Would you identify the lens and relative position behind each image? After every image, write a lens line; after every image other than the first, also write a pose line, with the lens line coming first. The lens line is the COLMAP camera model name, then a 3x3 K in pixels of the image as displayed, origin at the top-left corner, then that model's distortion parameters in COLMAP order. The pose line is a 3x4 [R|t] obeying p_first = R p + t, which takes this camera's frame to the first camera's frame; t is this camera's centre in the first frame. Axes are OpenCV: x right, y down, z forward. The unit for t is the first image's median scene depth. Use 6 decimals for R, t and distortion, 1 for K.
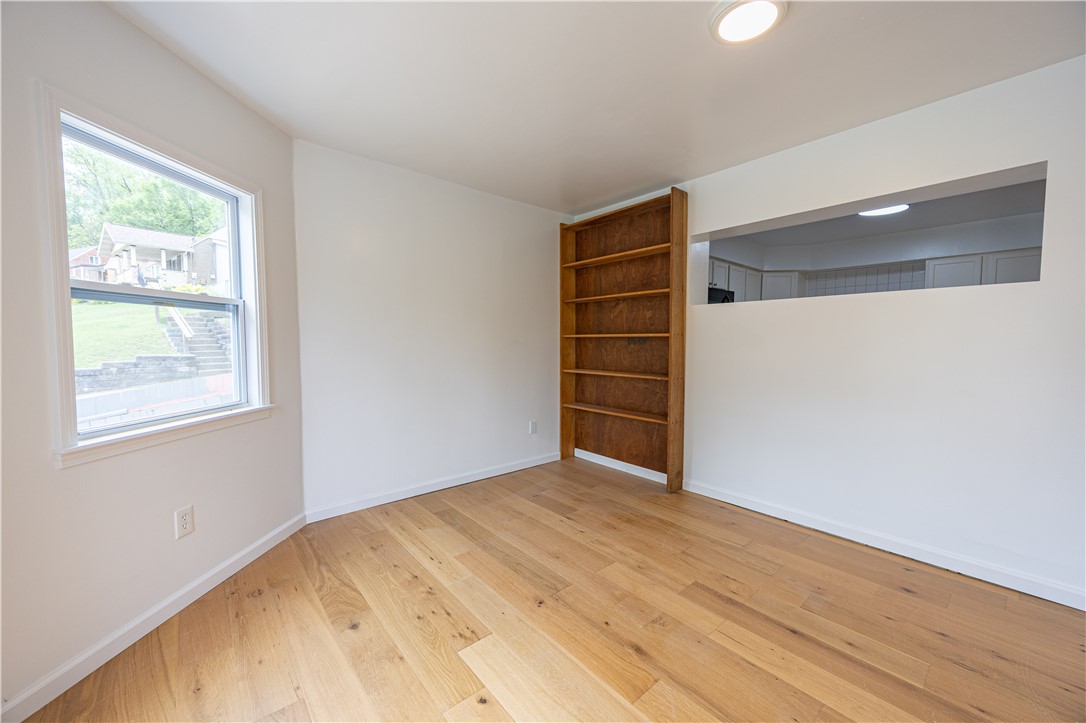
lens RADIAL K [[419.5, 0, 544.8], [0, 419.5, 363.4], [0, 0, 1]] dist [-0.004112, -0.000028]
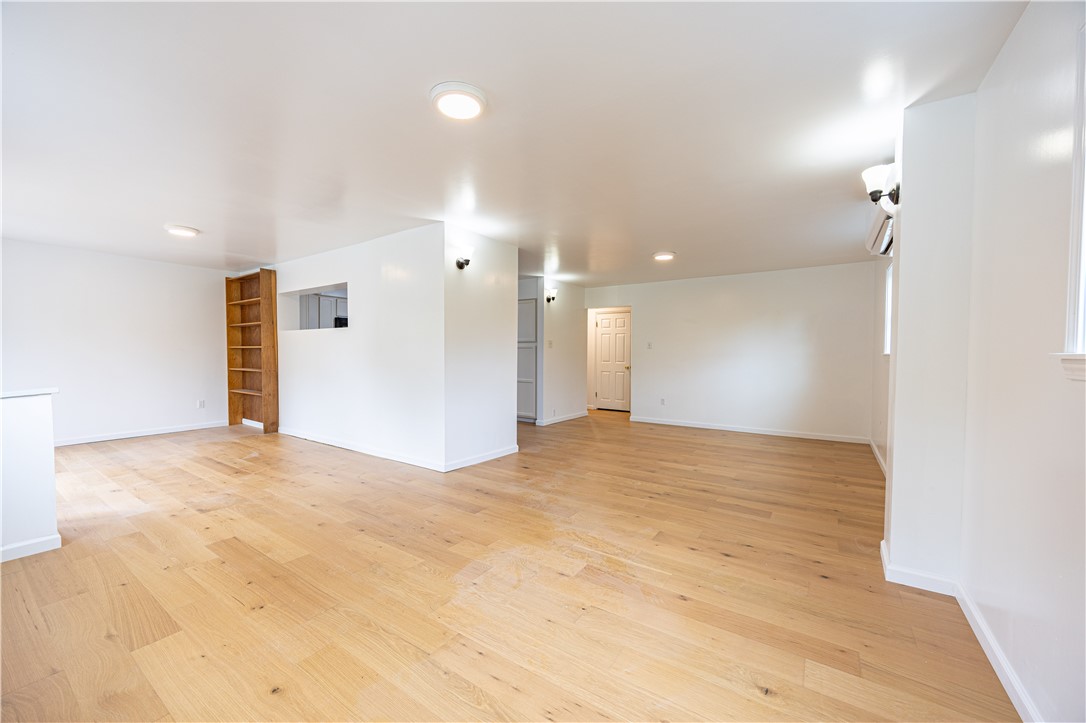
lens RADIAL K [[419.5, 0, 543.3], [0, 419.5, 364.0], [0, 0, 1]] dist [-0.004112, -0.000028]
pose [[0.963730, -0.005940, 0.266814, 0.775565], [0.012416, 0.999668, -0.022591, 0.049759], [-0.266591, 0.025085, 0.963483, -0.857977]]
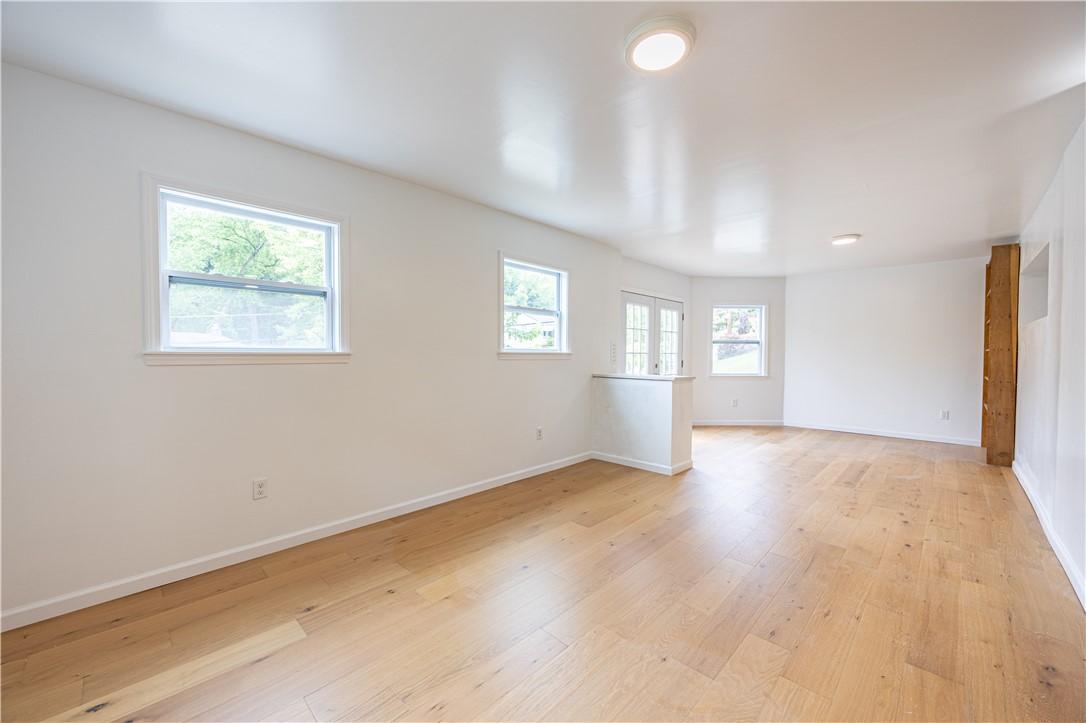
lens RADIAL K [[419.5, 0, 535.5], [0, 419.5, 358.9], [0, 0, 1]] dist [-0.004112, -0.000028]
pose [[0.086792, 0.015315, -0.996109, 1.213746], [-0.057747, 0.998278, 0.010317, 0.028062], [0.994551, 0.056627, 0.087527, -0.497114]]
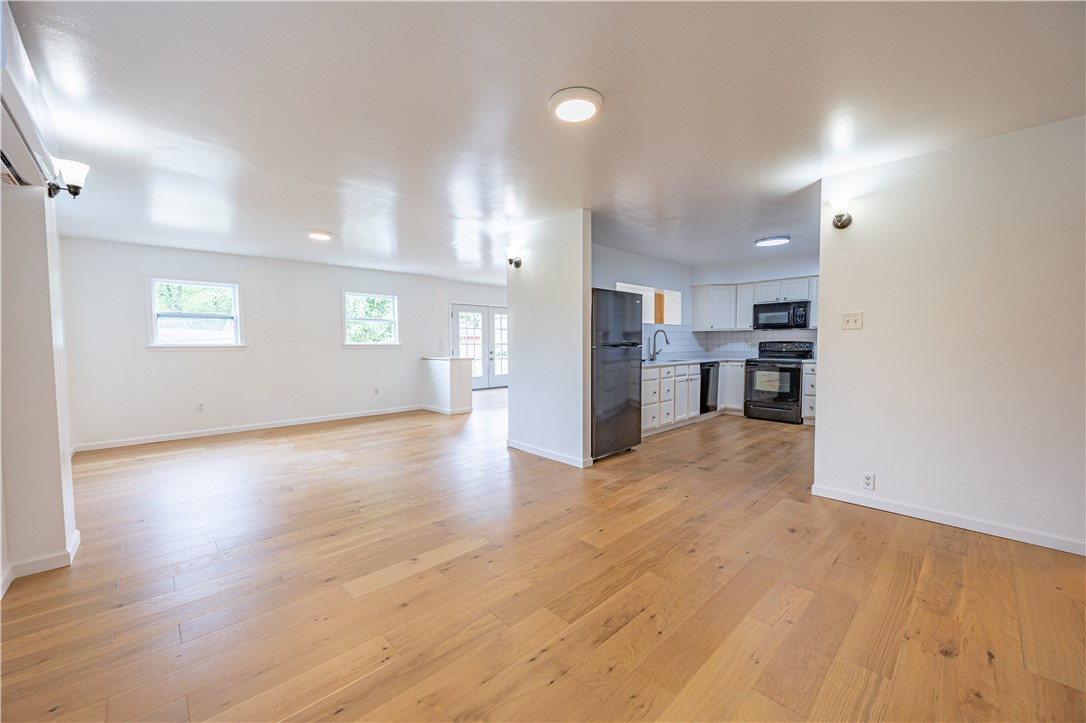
lens RADIAL K [[419.5, 0, 538.7], [0, 419.5, 360.2], [0, 0, 1]] dist [-0.004112, -0.000028]
pose [[0.053343, 0.034867, -0.997967, 1.983252], [-0.046044, 0.998413, 0.032422, 0.000045], [0.997514, 0.044221, 0.054863, 0.179183]]
